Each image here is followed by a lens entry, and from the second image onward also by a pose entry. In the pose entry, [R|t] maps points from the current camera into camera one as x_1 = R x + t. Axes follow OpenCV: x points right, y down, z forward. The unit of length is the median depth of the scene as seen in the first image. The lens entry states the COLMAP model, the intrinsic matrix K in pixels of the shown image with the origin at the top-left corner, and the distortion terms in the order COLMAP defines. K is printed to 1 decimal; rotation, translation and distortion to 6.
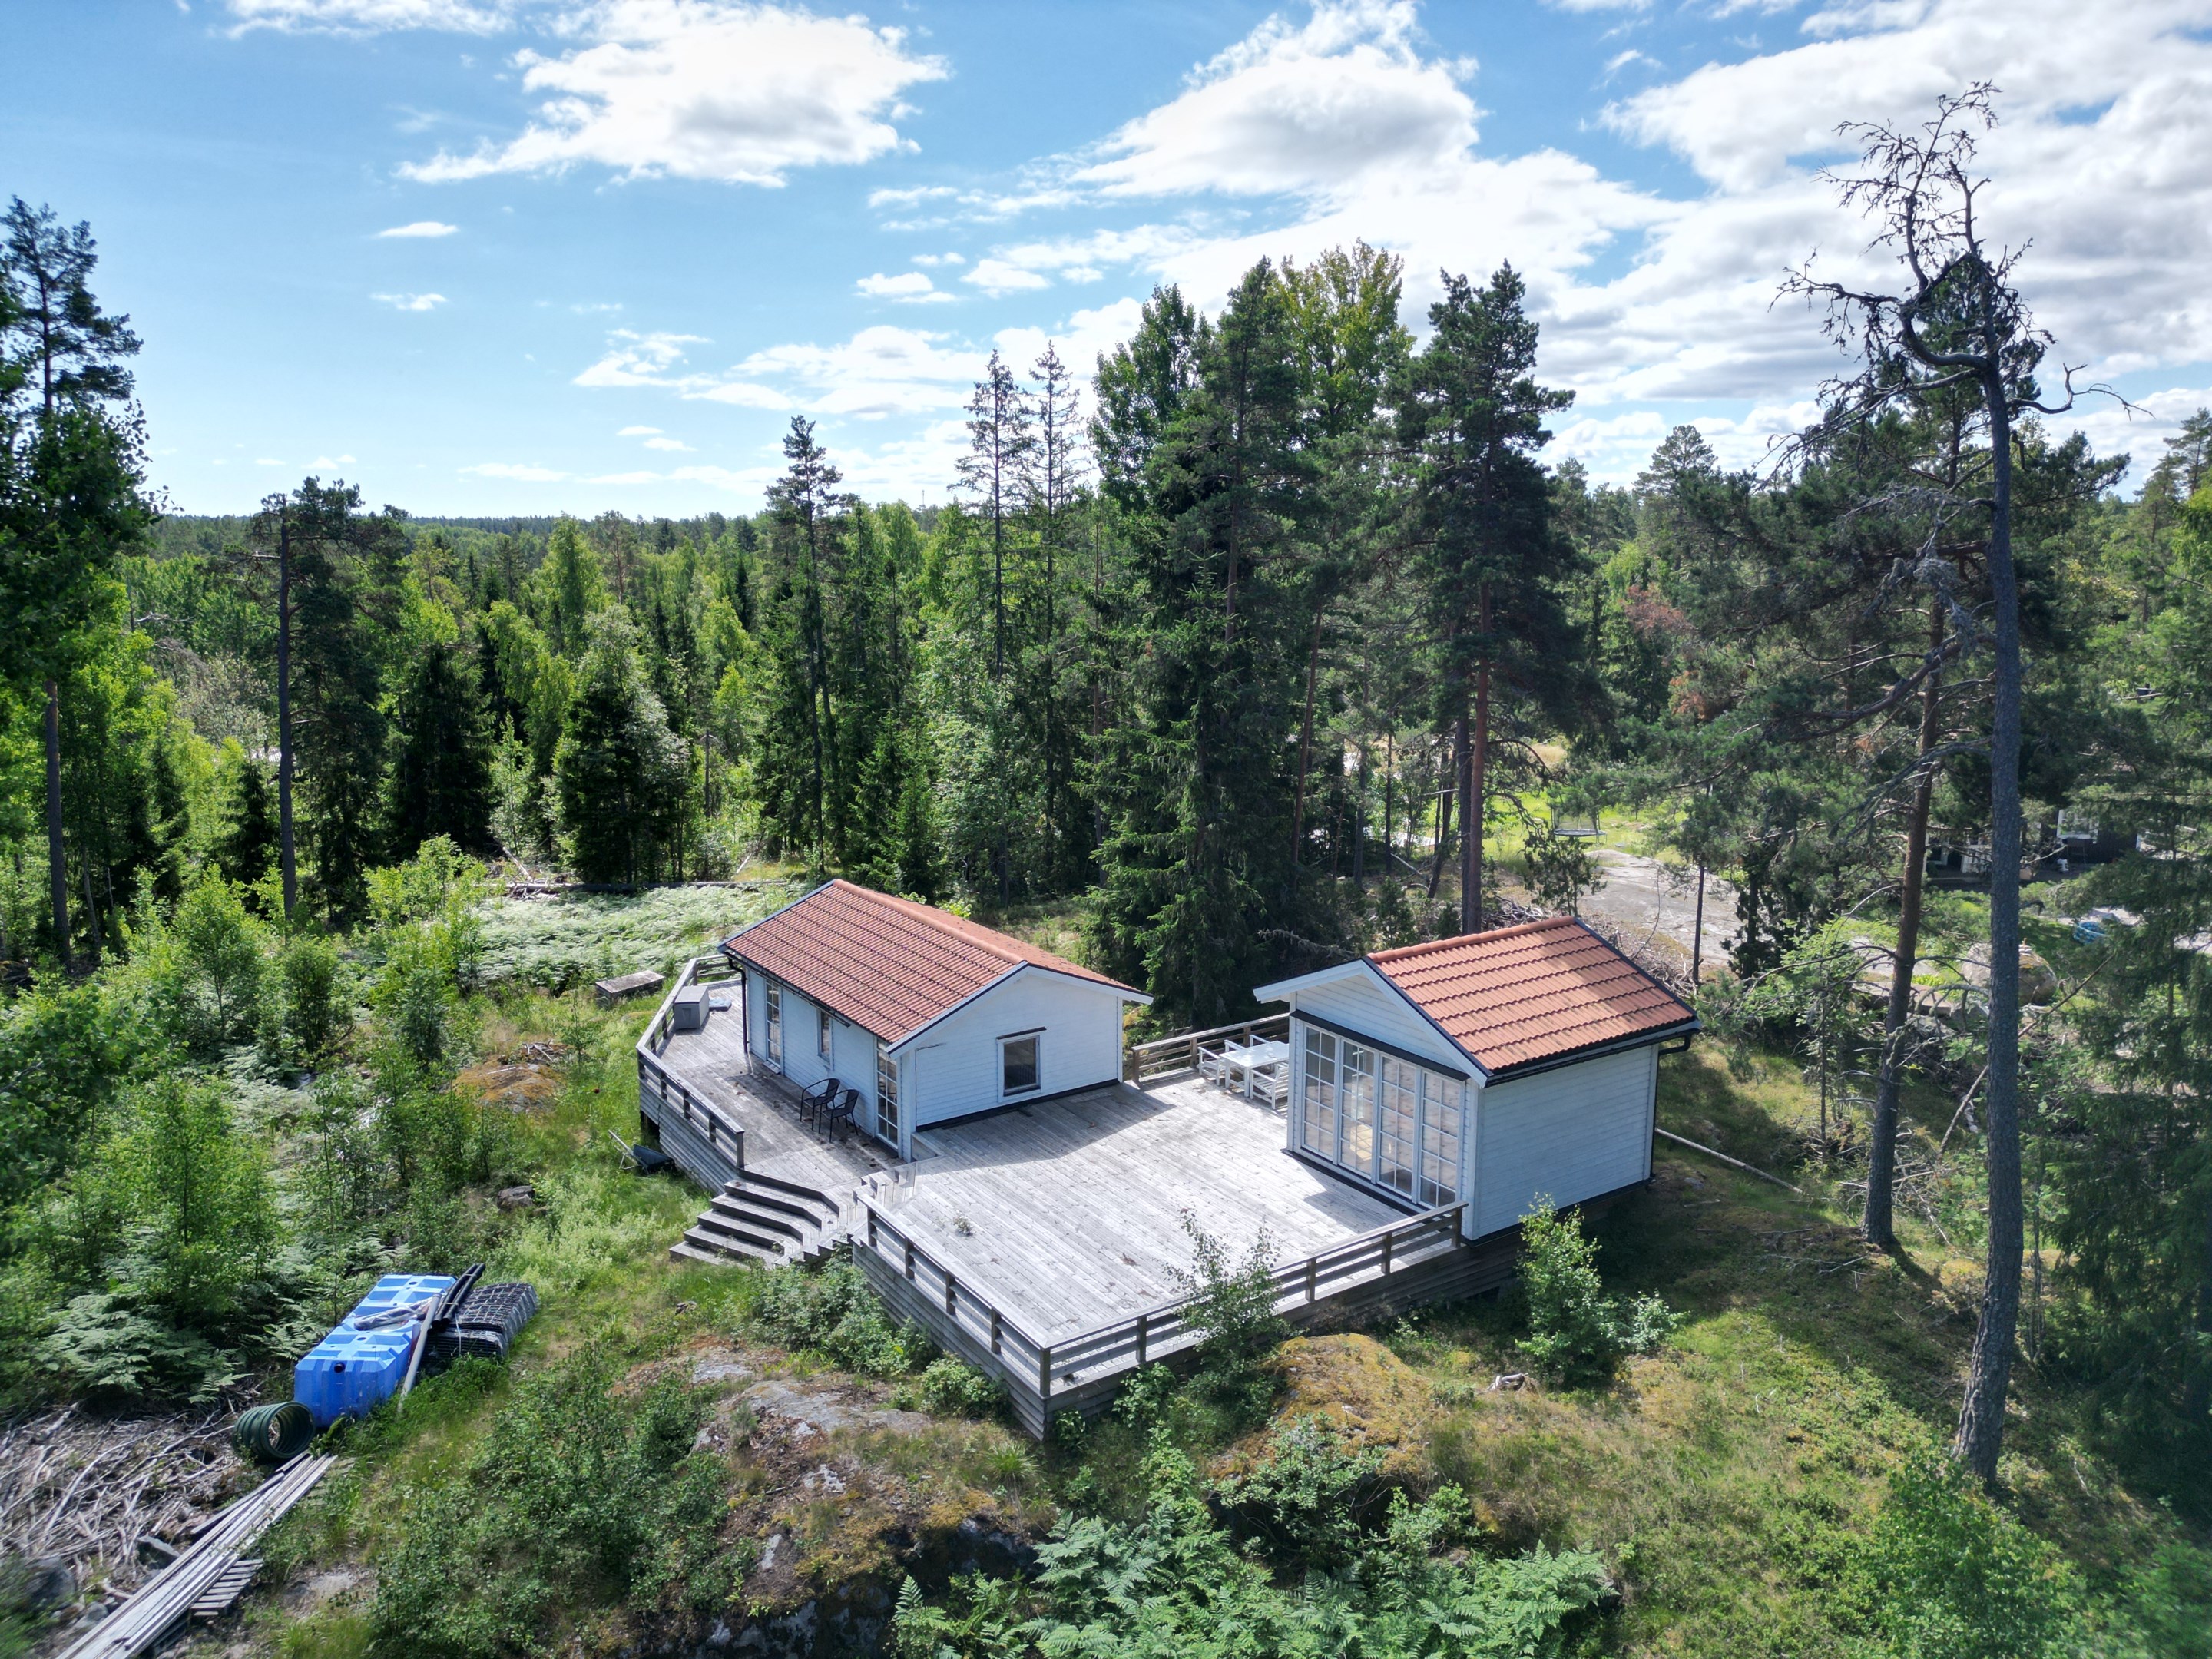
lens RADIAL K [[1545.6, 0, 1096.7], [0, 1545.6, 814.3], [0, 0, 1]] dist [0.050232, -0.058468]
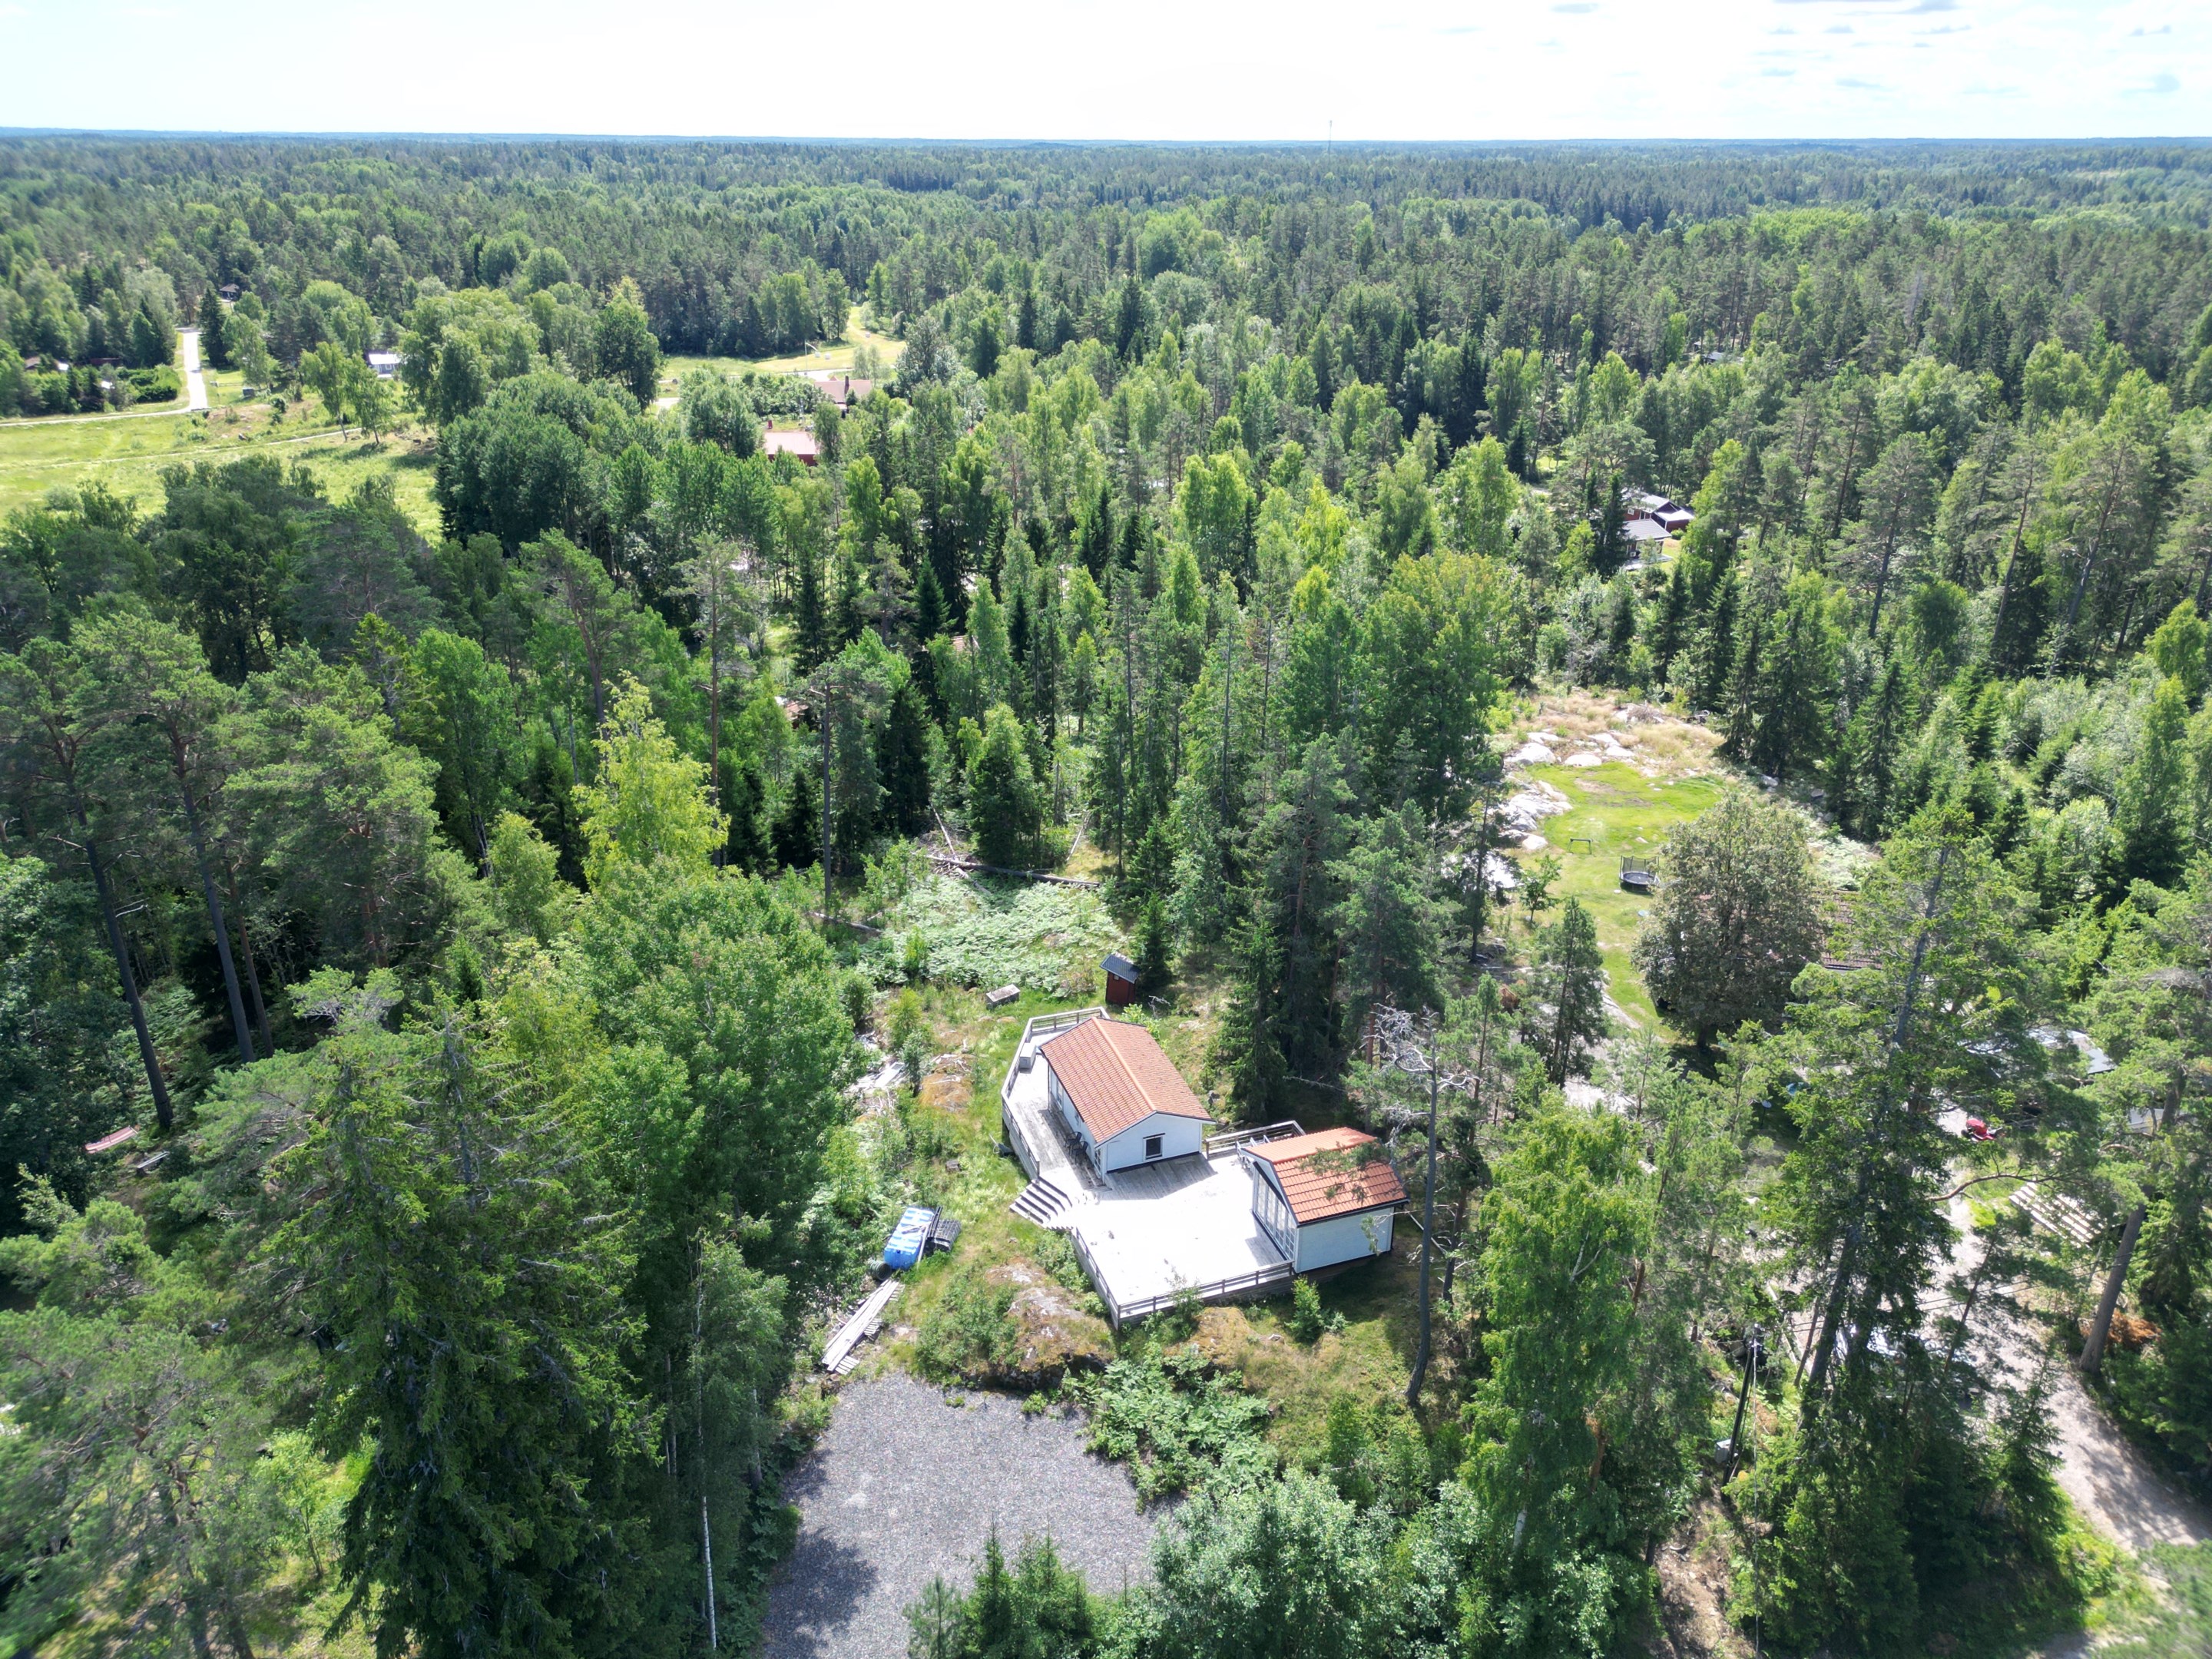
lens RADIAL K [[1545.6, 0, 1096.7], [0, 1545.6, 814.3], [0, 0, 1]] dist [0.050232, -0.058468]
pose [[0.968100, 0.102201, -0.228775, 0.500249], [-0.043962, 0.968153, 0.246470, -1.281448], [0.246679, -0.228550, 0.941761, -1.599373]]
